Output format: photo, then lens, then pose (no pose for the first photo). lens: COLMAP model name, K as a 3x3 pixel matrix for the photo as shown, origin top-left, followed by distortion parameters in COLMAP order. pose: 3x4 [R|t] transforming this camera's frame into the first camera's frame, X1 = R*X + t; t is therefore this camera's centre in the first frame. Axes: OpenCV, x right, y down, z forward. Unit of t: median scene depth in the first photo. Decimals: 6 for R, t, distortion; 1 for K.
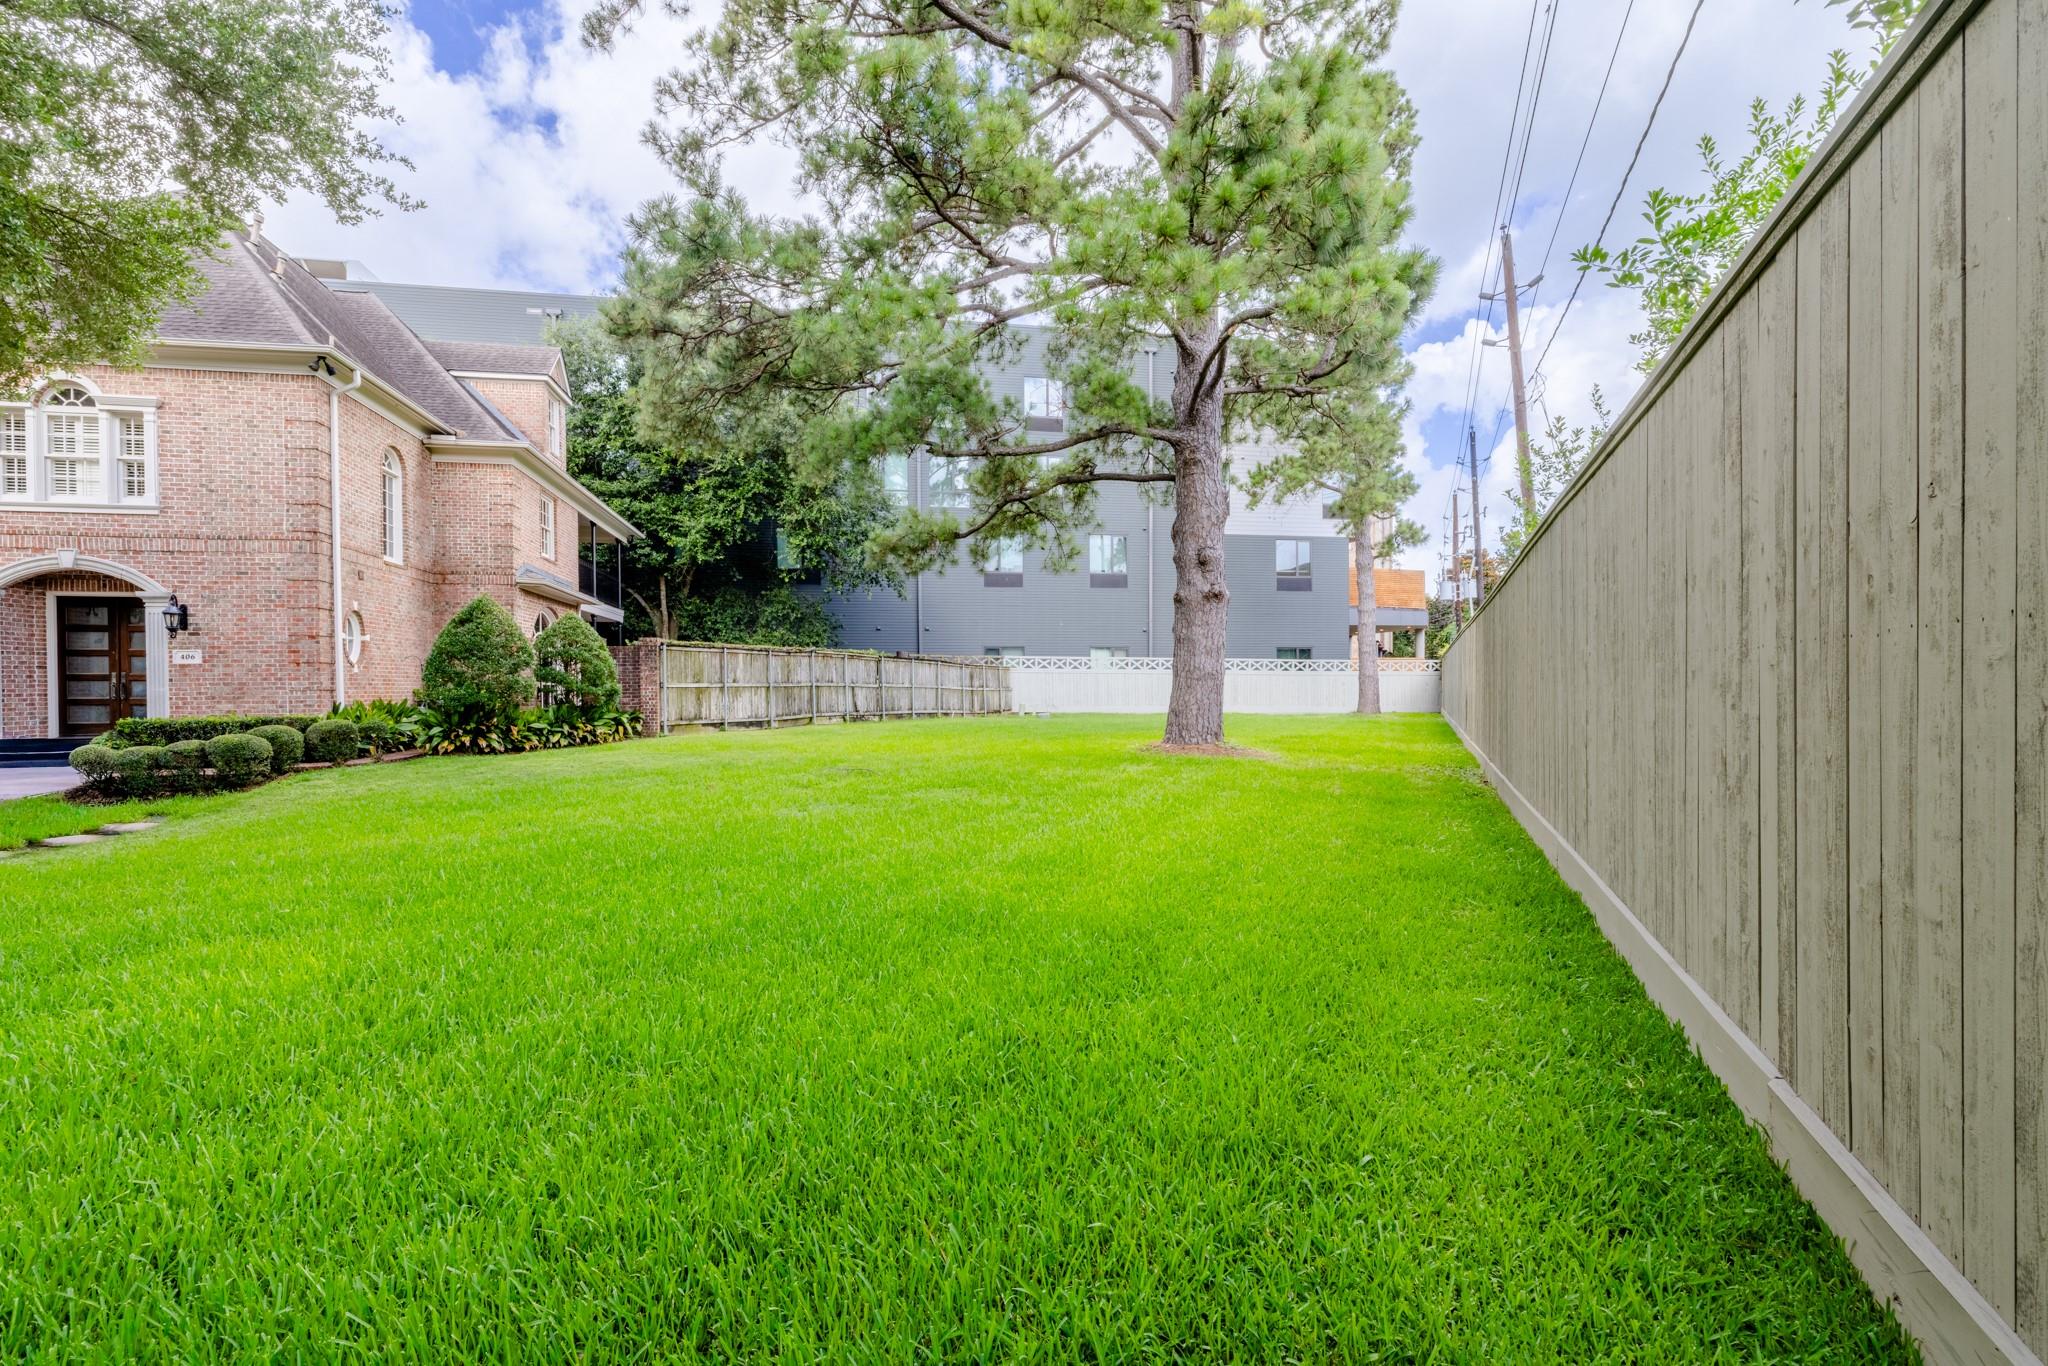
lens RADIAL K [[860.5, 0, 1004.6], [0, 860.5, 678.6], [0, 0, 1]] dist [-0.001704, 0.000438]
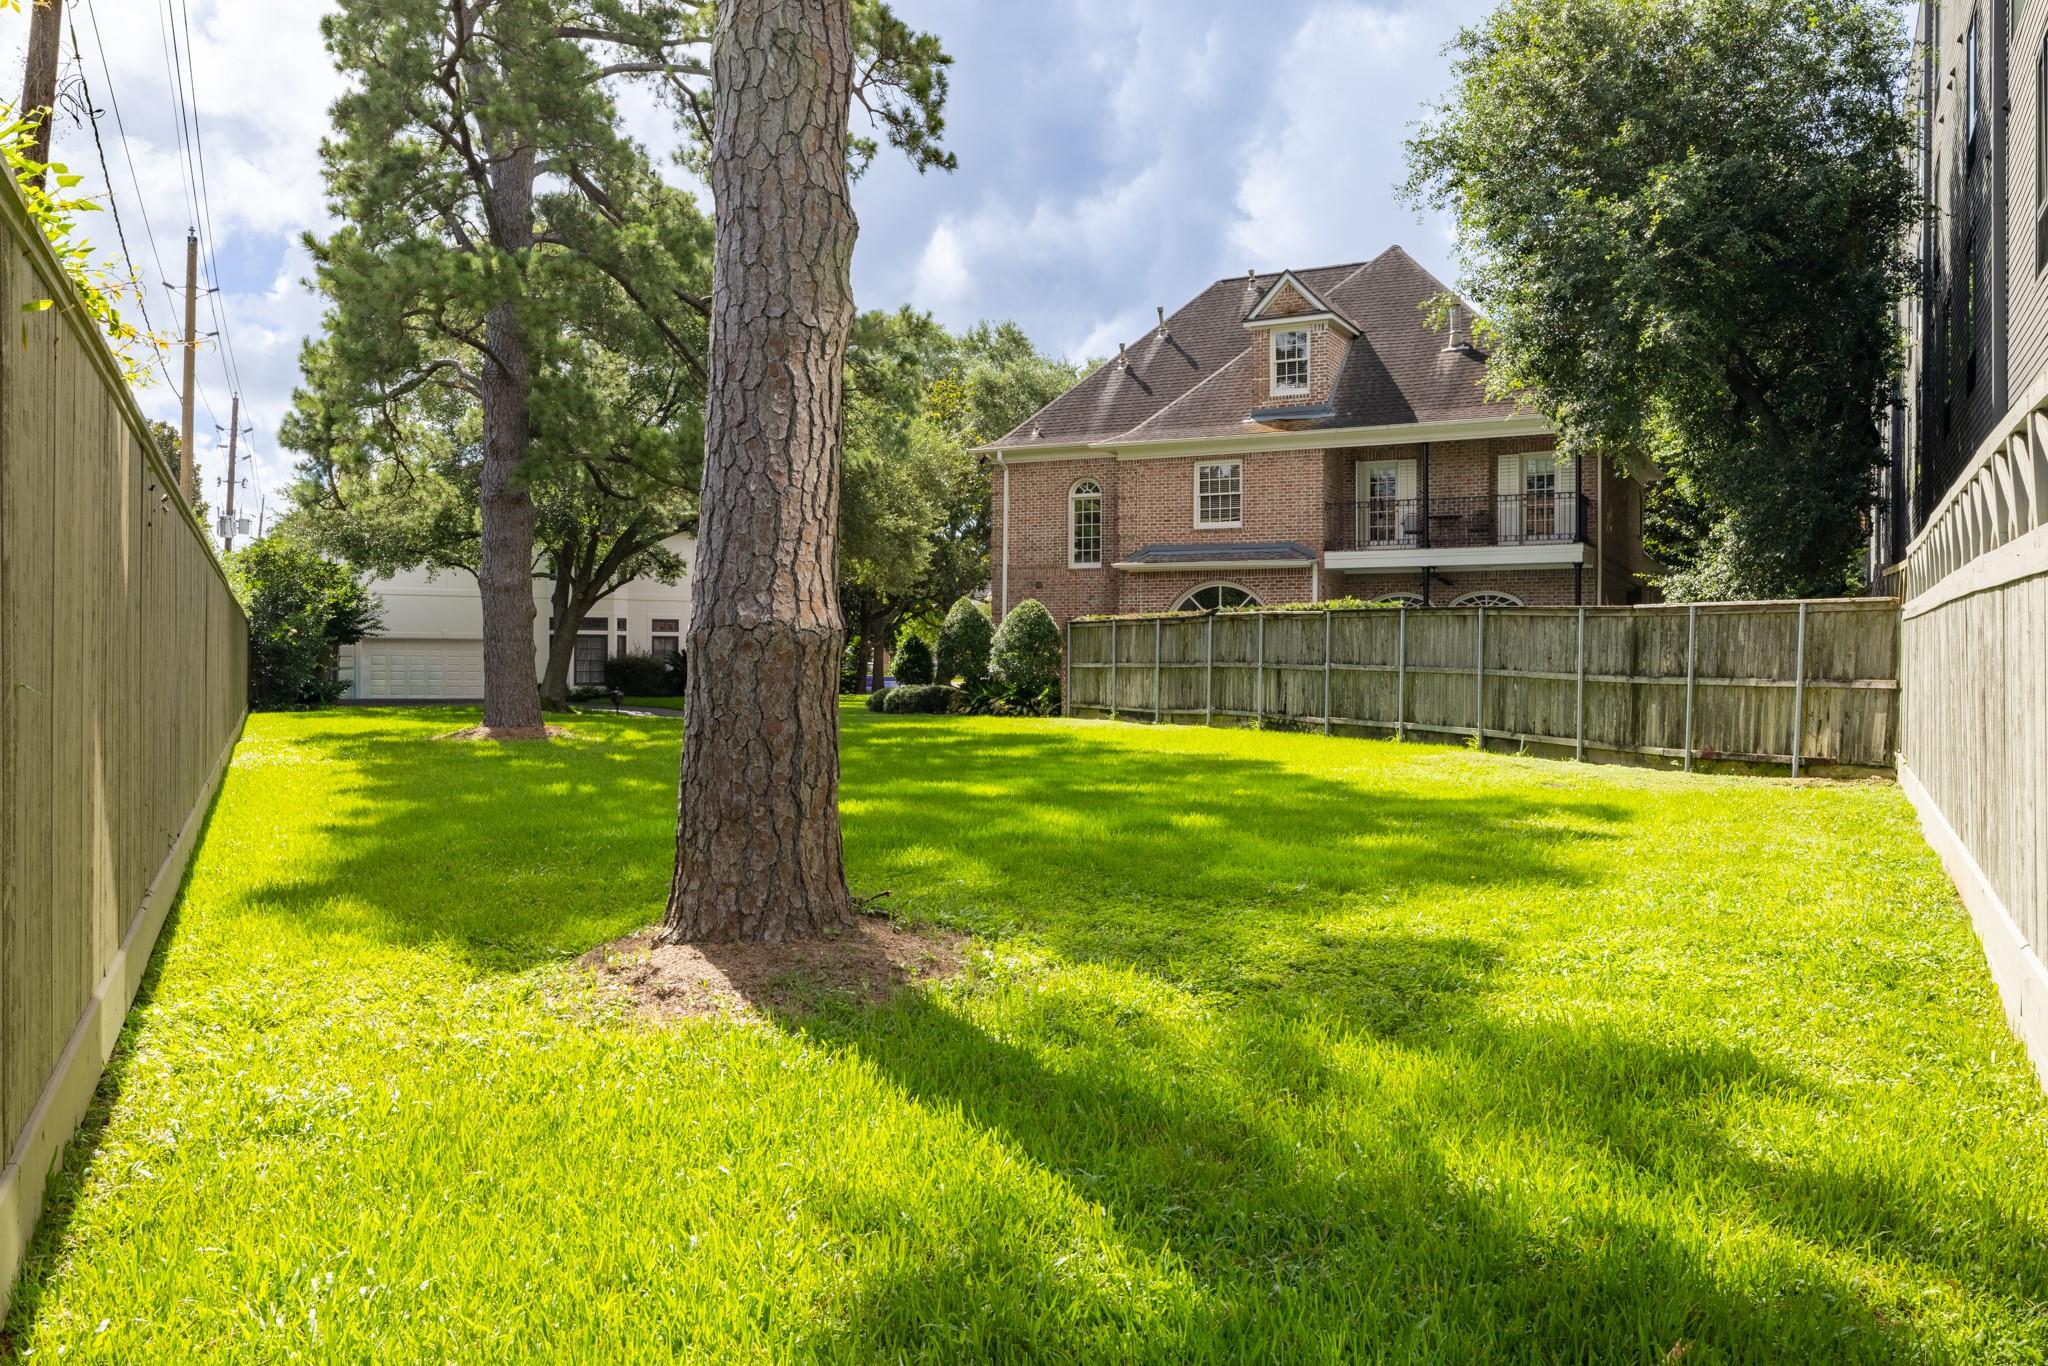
lens RADIAL K [[1516.2, 0, 1024.0], [0, 1516.2, 683.0], [0, 0, 1]] dist [-0.001472, -0.000892]
pose [[-0.605104, 0.001547, -0.796145, 0.565087], [-0.007722, 0.999940, 0.007812, 0.009475], [0.796109, 0.010874, -0.605055, 1.160441]]
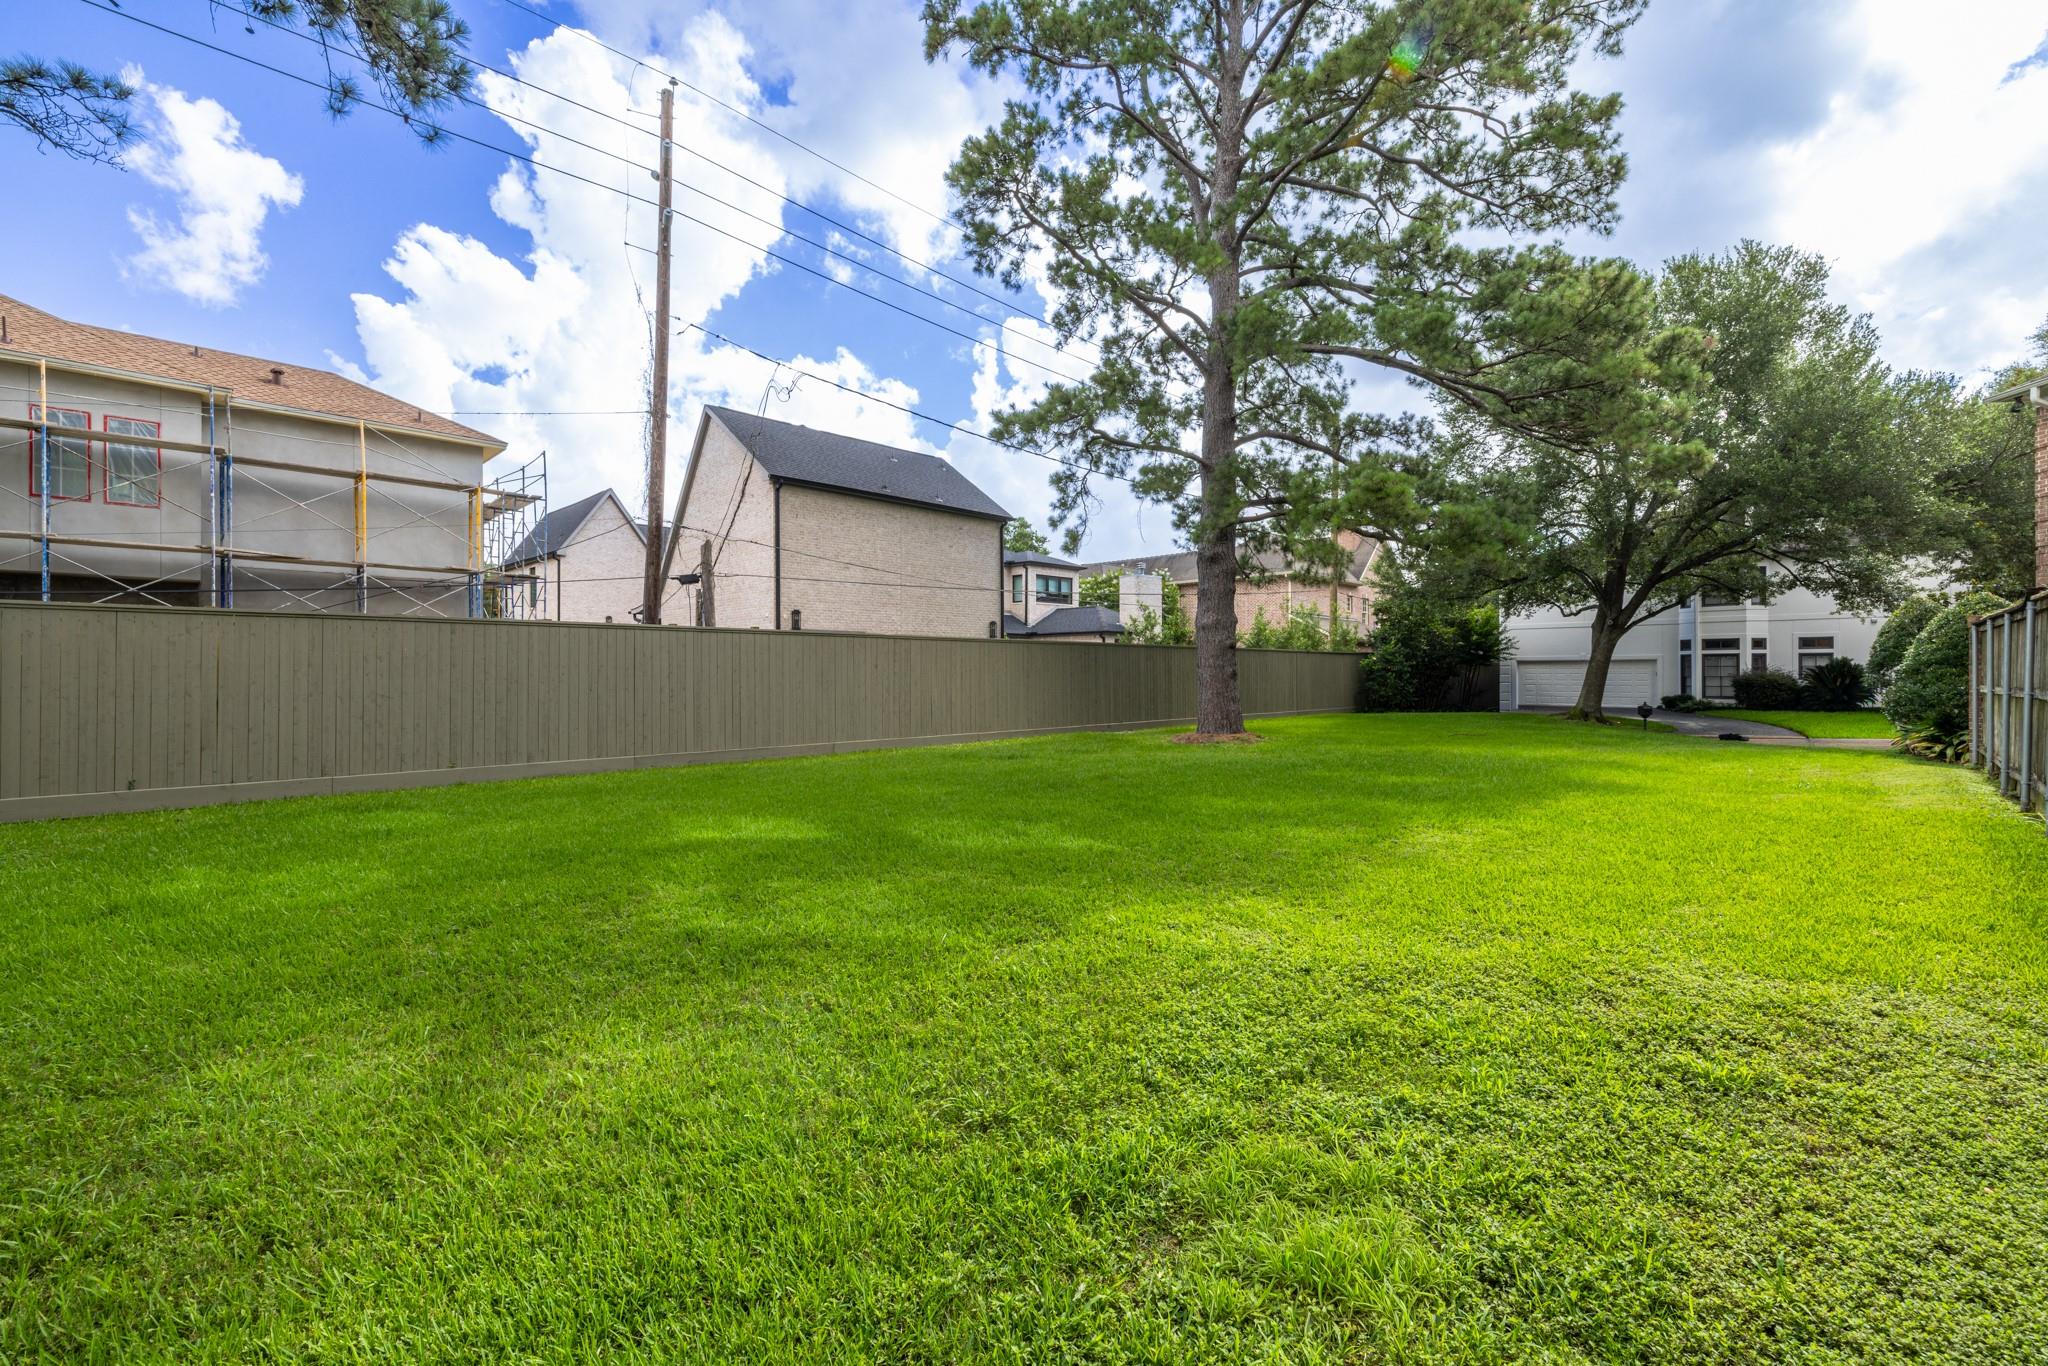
lens RADIAL K [[860.5, 0, 1004.6], [0, 860.5, 678.6], [0, 0, 1]] dist [-0.001704, 0.000438]
pose [[-0.949436, -0.002374, 0.313950, 0.043378], [-0.001544, 0.999995, 0.002894, 0.002024], [-0.313956, 0.002263, -0.949435, 1.073795]]
